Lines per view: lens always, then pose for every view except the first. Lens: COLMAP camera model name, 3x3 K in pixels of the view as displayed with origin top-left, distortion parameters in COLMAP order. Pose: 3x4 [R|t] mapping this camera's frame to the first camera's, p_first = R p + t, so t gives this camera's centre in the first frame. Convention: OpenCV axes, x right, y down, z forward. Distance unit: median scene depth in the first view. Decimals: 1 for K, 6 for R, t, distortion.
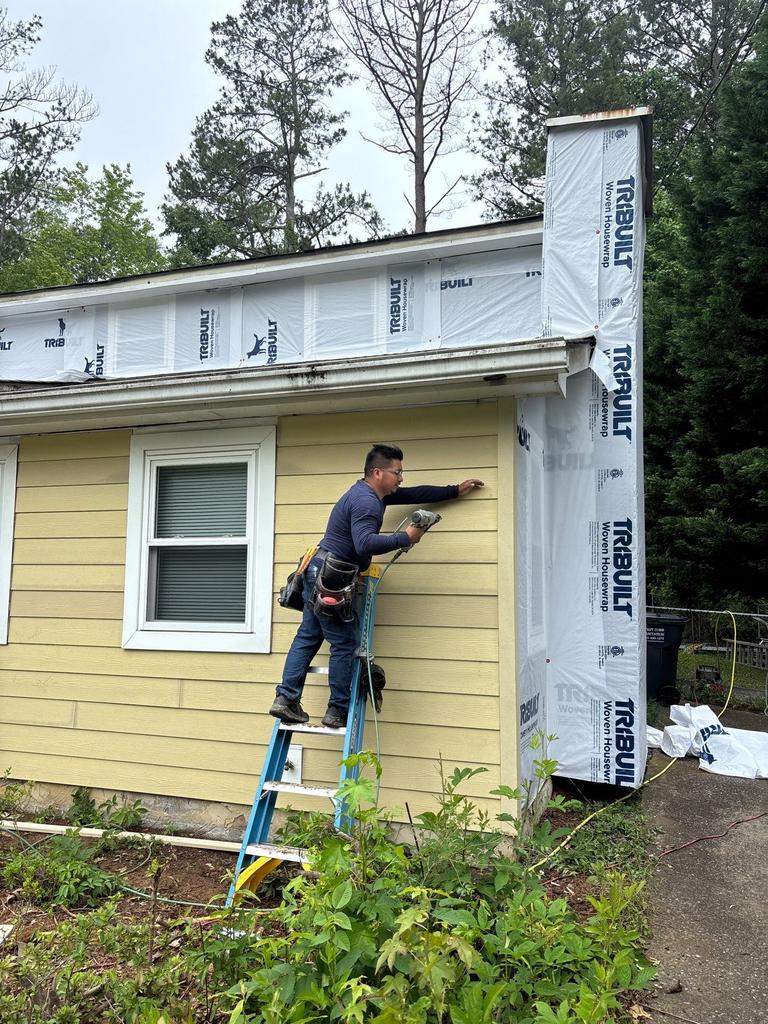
lens RADIAL K [[756.4, 0, 398.1], [0, 756.4, 517.5], [0, 0, 1]] dist [0.090508, -0.111336]
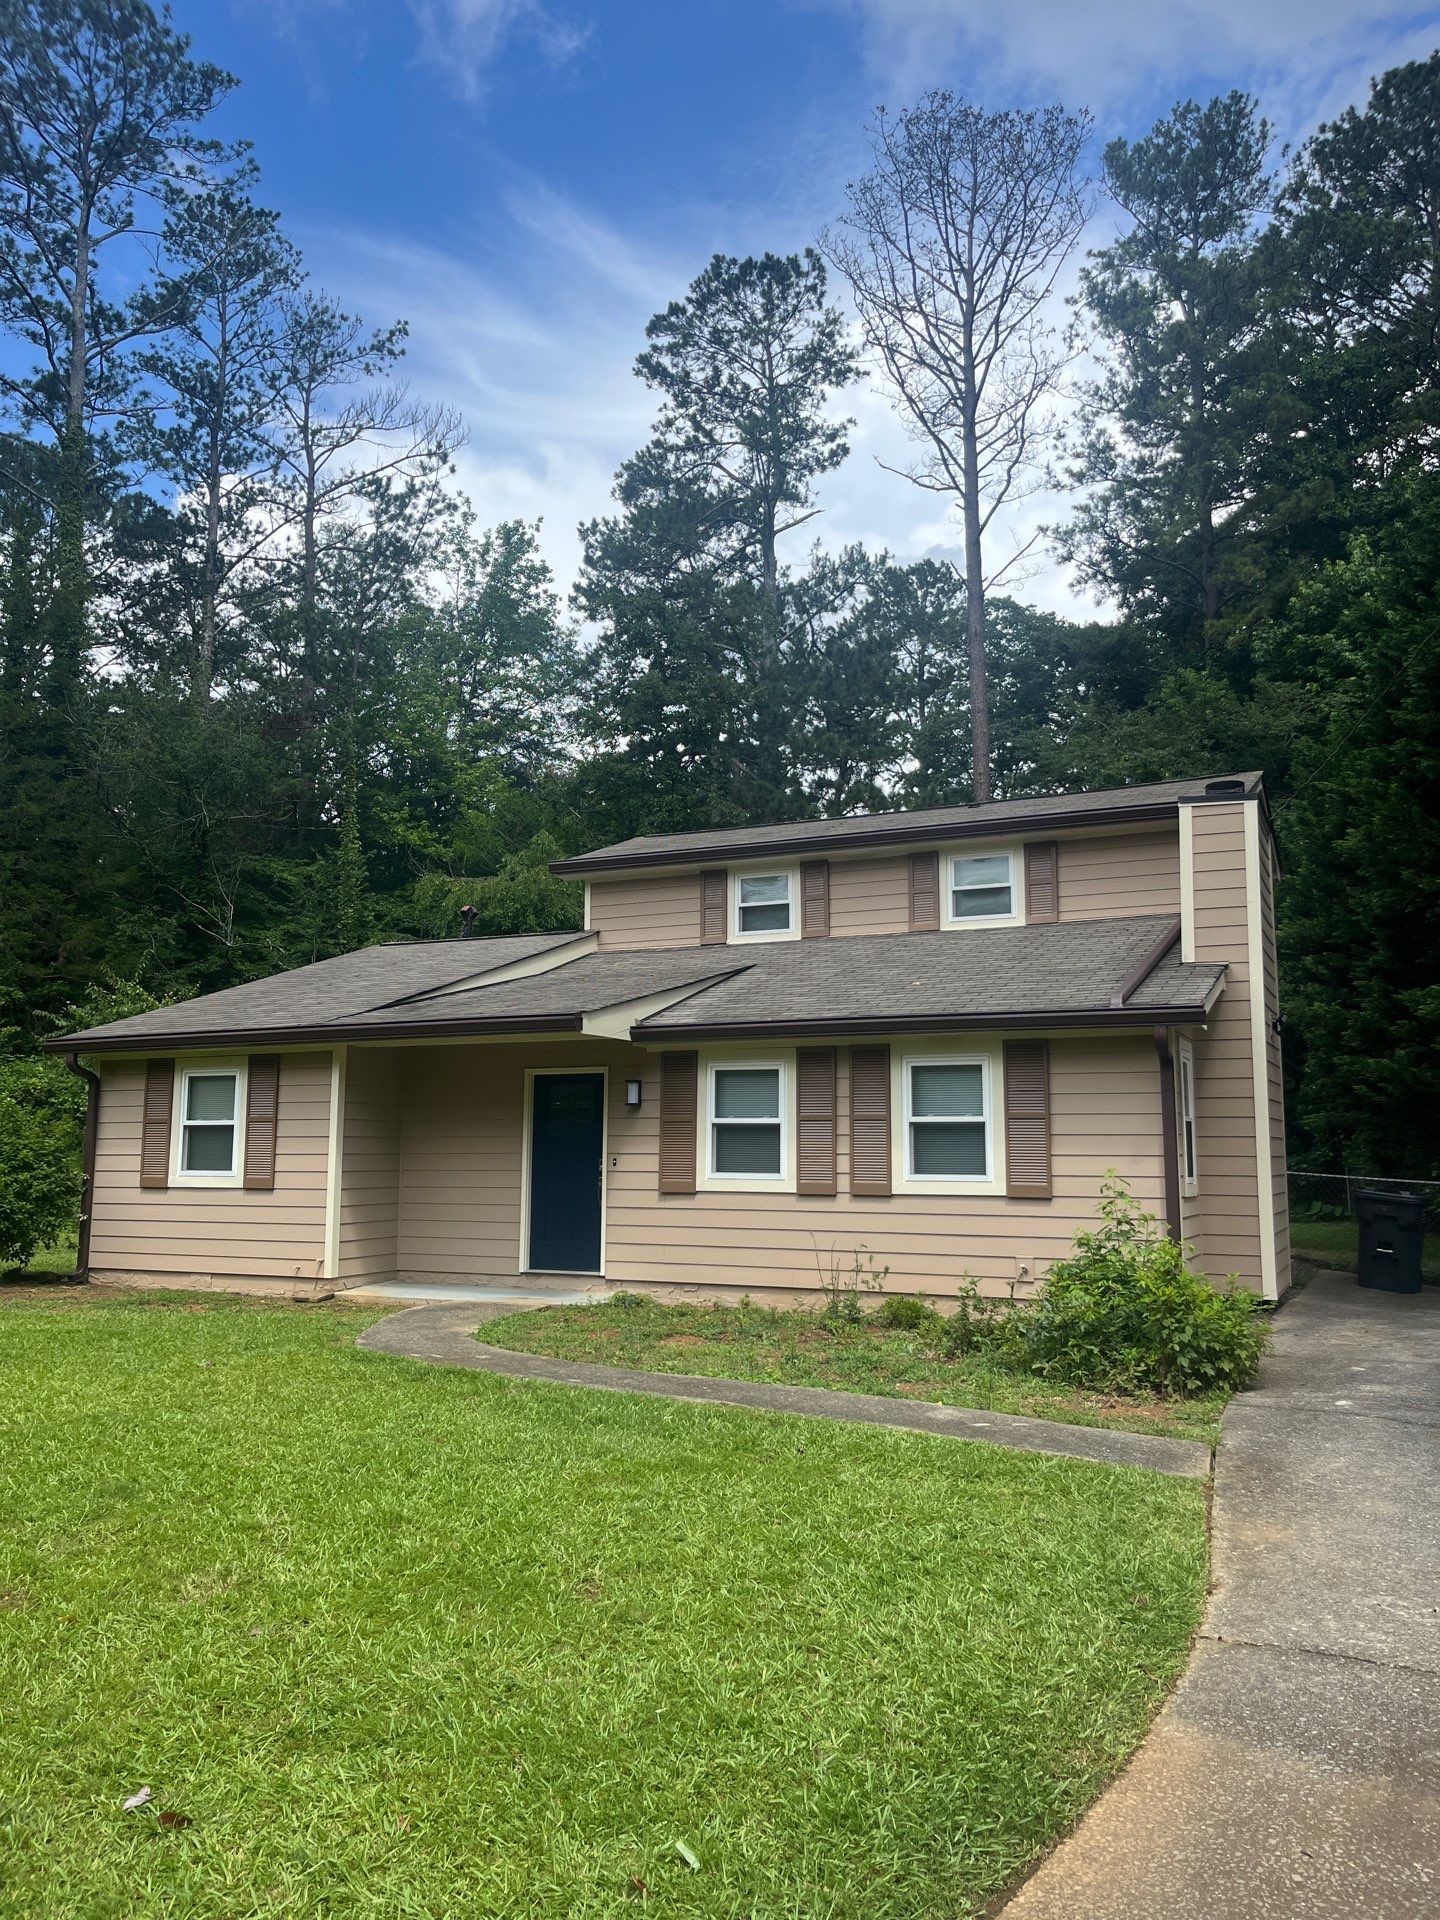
lens RADIAL K [[1454.1, 0, 720.0], [0, 1454.1, 960.0], [0, 0, 1]] dist [0.070756, -0.112389]
pose [[0.993563, -0.014980, -0.112289, -0.049706], [0.009674, 0.998817, -0.047651, -0.019159], [0.112870, 0.046258, 0.992532, -0.242540]]
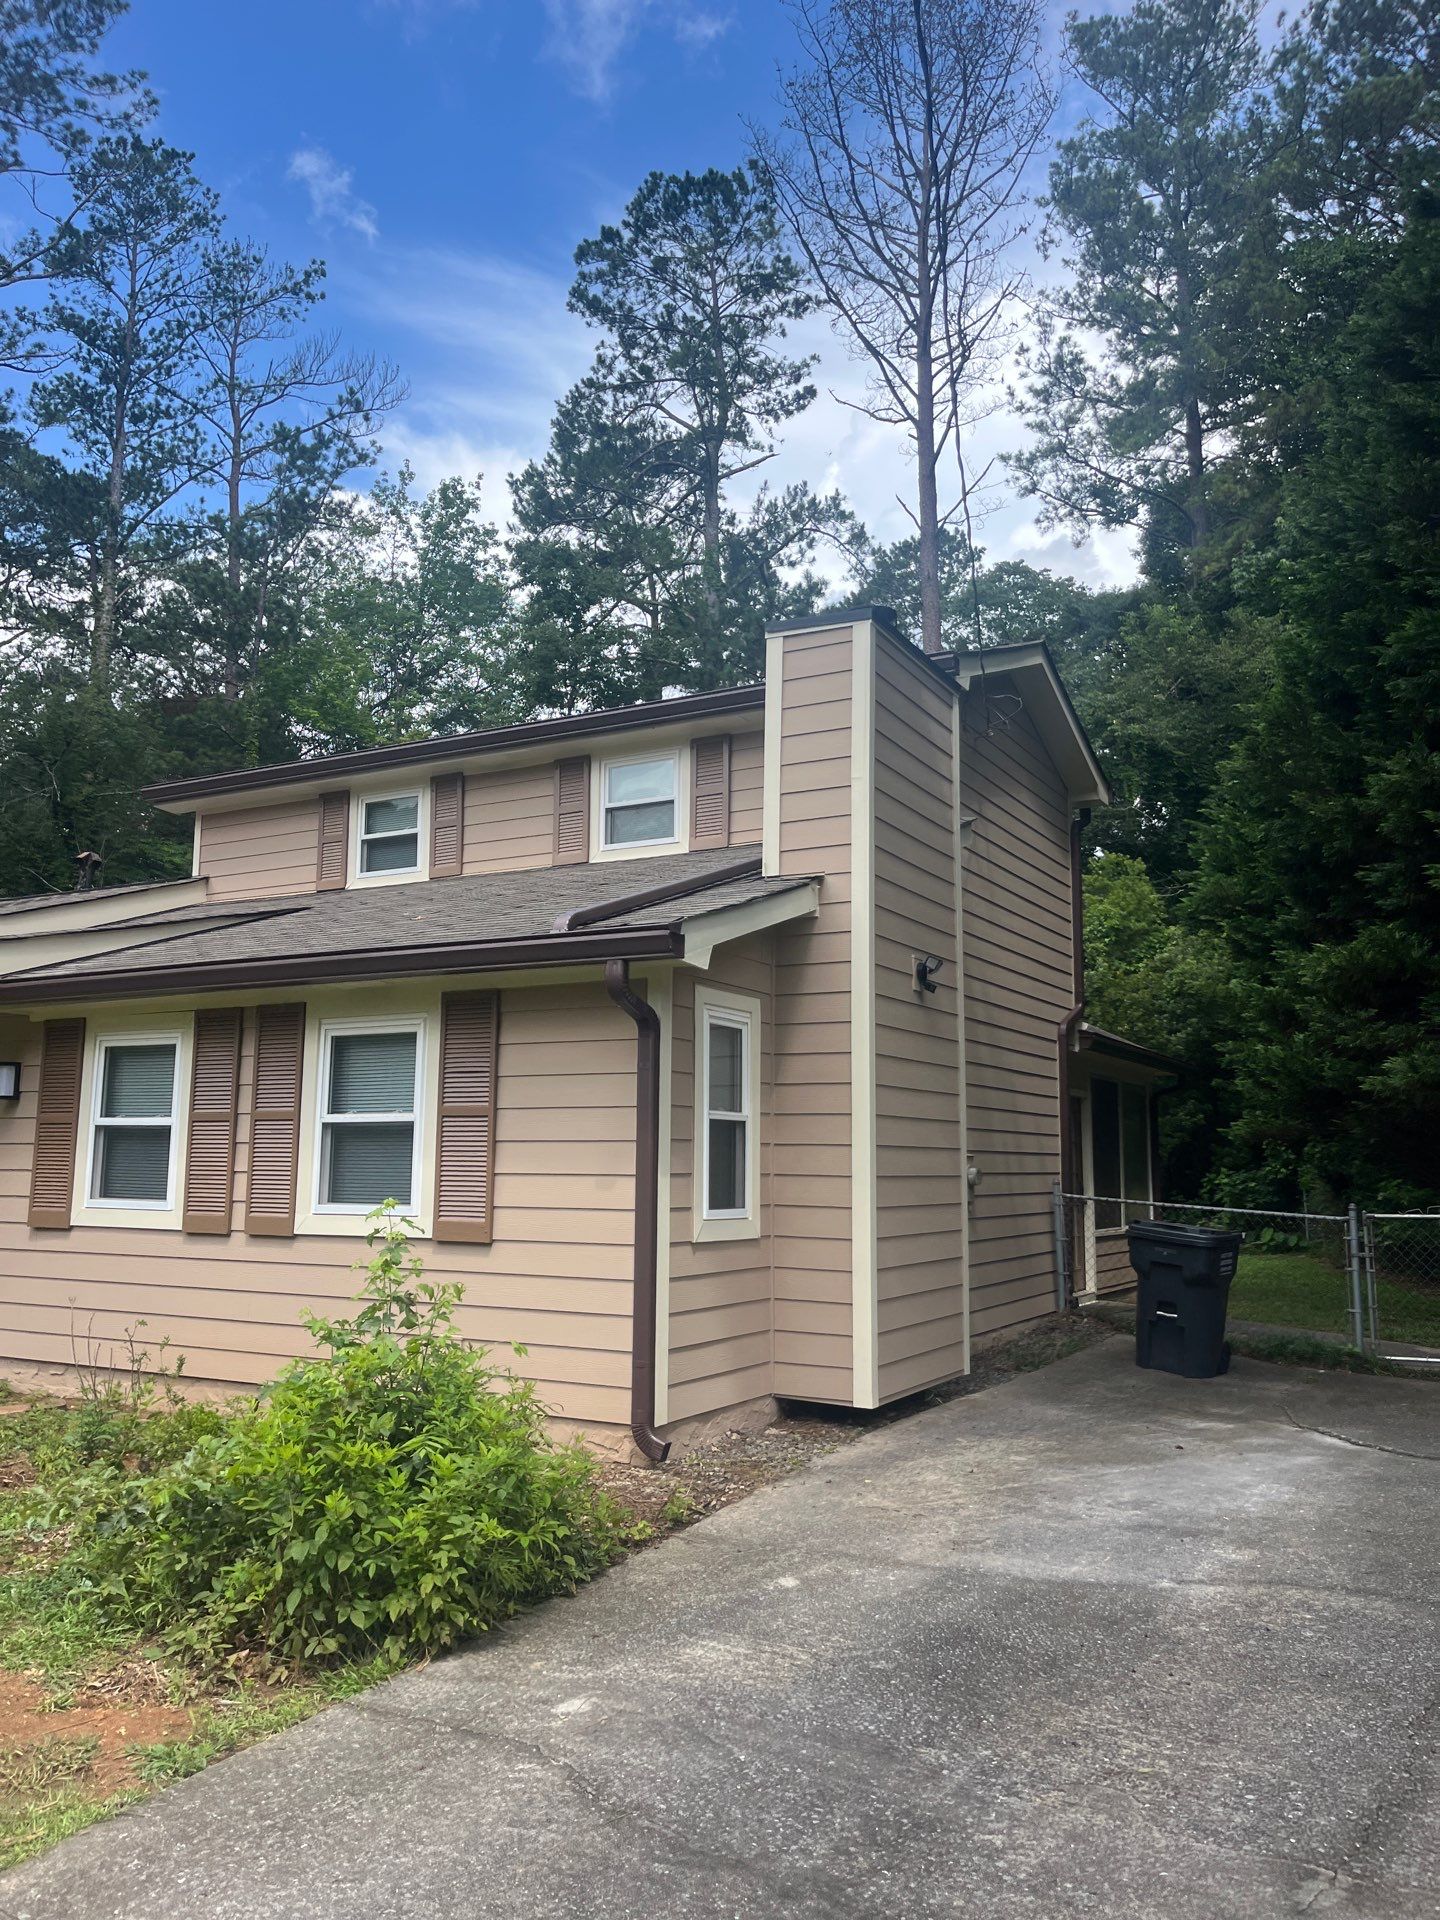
lens RADIAL K [[1442.5, 0, 720.0], [0, 1442.5, 960.0], [0, 0, 1]] dist [0.094658, -0.136894]
pose [[0.983296, -0.020391, -0.180868, 0.064598], [0.010438, 0.998387, -0.055816, -0.007697], [0.181715, 0.052996, 0.981922, -0.090339]]
